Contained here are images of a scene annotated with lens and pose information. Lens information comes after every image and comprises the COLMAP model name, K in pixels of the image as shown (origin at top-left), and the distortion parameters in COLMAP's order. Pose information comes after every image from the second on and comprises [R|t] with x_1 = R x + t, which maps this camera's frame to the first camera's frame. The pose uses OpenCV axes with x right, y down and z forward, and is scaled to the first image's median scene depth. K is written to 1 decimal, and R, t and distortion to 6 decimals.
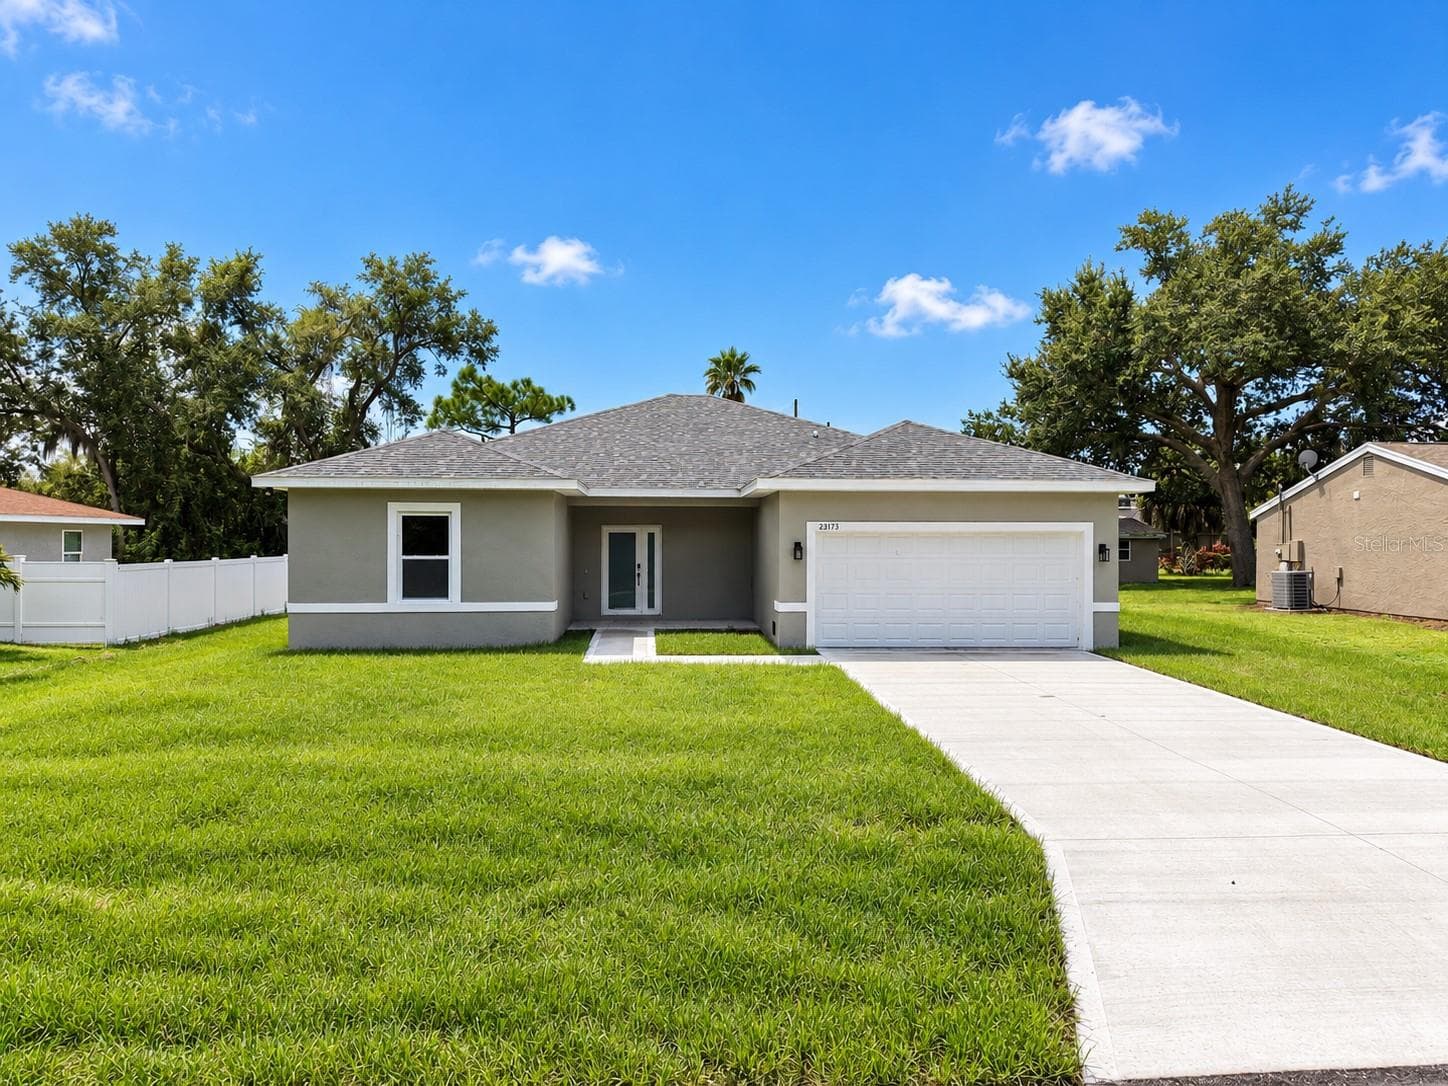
lens RADIAL K [[977.1, 0, 724.0], [0, 977.1, 543.0], [0, 0, 1]] dist [0.037435, -0.001058]
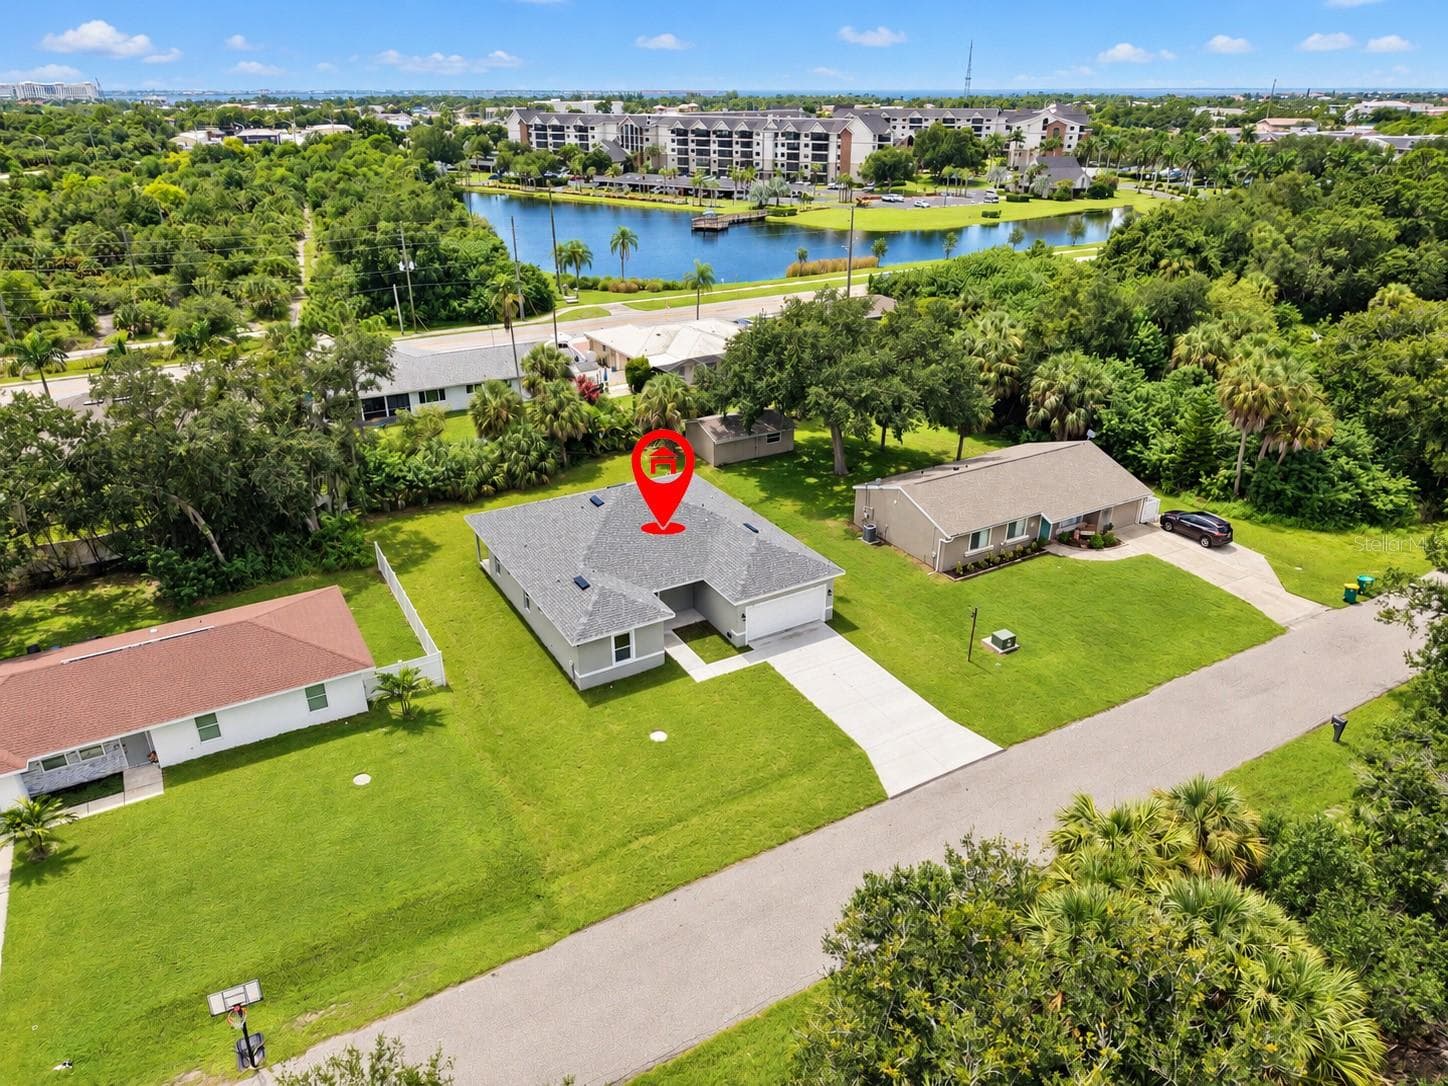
lens RADIAL K [[989.1, 0, 724.0], [0, 989.1, 543.0], [0, 0, 1]] dist [0.004315, 0.000962]
pose [[0.899001, -0.187918, 0.395582, -0.875338], [0.006958, 0.909277, 0.416133, -1.131332], [-0.437892, -0.371352, 0.818748, -1.048766]]
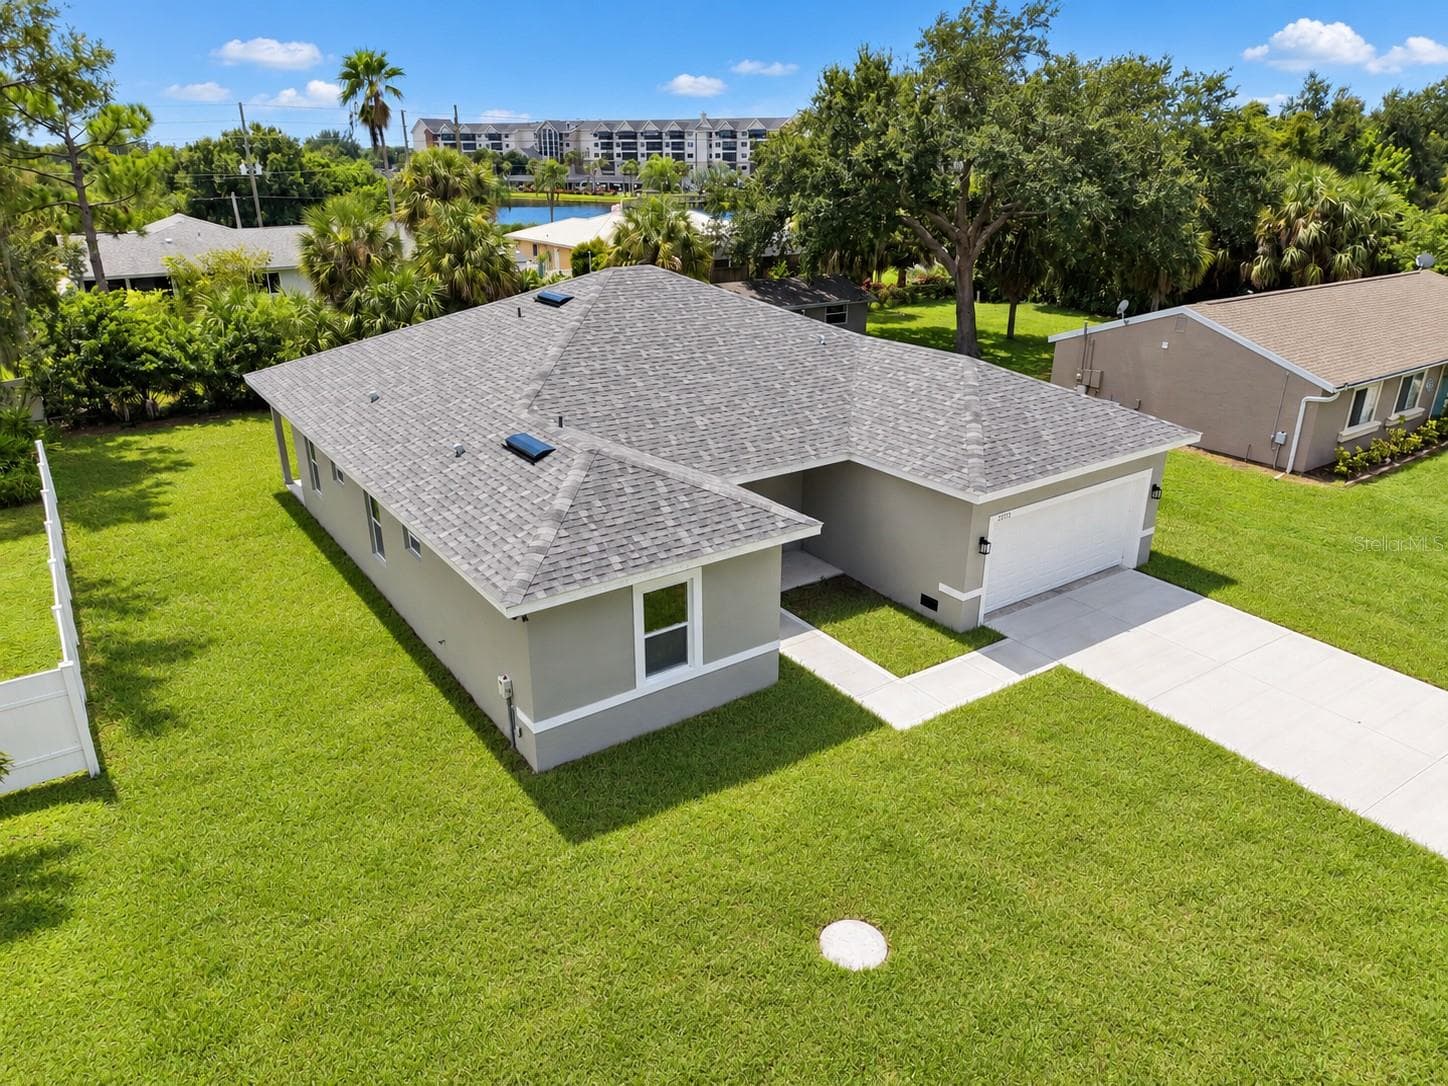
lens RADIAL K [[989.1, 0, 724.0], [0, 989.1, 543.0], [0, 0, 1]] dist [0.004315, 0.000962]
pose [[0.859554, -0.192250, 0.473505, -0.529993], [0.006206, 0.930402, 0.366489, -0.305650], [-0.511007, -0.312078, 0.800923, 0.223903]]
